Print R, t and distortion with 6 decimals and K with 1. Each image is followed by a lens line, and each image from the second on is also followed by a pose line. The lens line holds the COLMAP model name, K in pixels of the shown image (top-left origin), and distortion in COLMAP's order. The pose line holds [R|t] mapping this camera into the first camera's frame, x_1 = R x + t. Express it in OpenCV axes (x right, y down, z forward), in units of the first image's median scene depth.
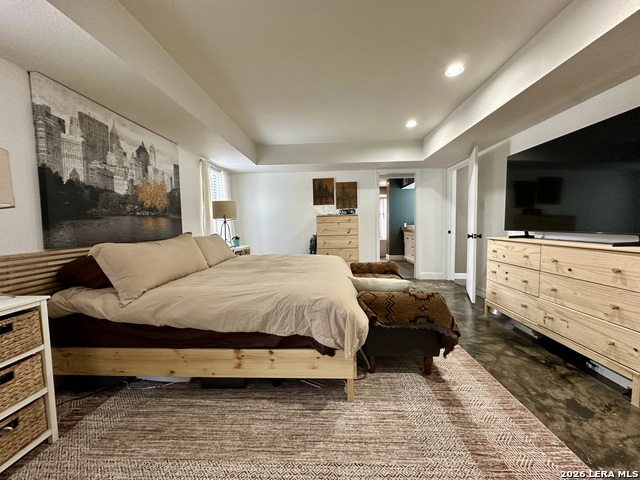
lens RADIAL K [[254.8, 0, 320.7], [0, 254.8, 239.7], [0, 0, 1]] dist [-0.000824, -0.000067]
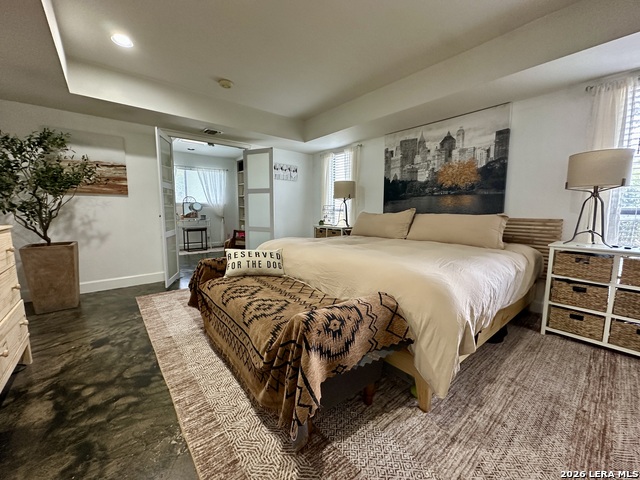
lens RADIAL K [[254.8, 0, 320.0], [0, 254.8, 238.5], [0, 0, 1]] dist [-0.000824, -0.000067]
pose [[-0.738720, 0.089865, -0.667995, 0.648234], [-0.033775, 0.984891, 0.169848, -0.083807], [0.673166, 0.148032, -0.724524, 1.699615]]
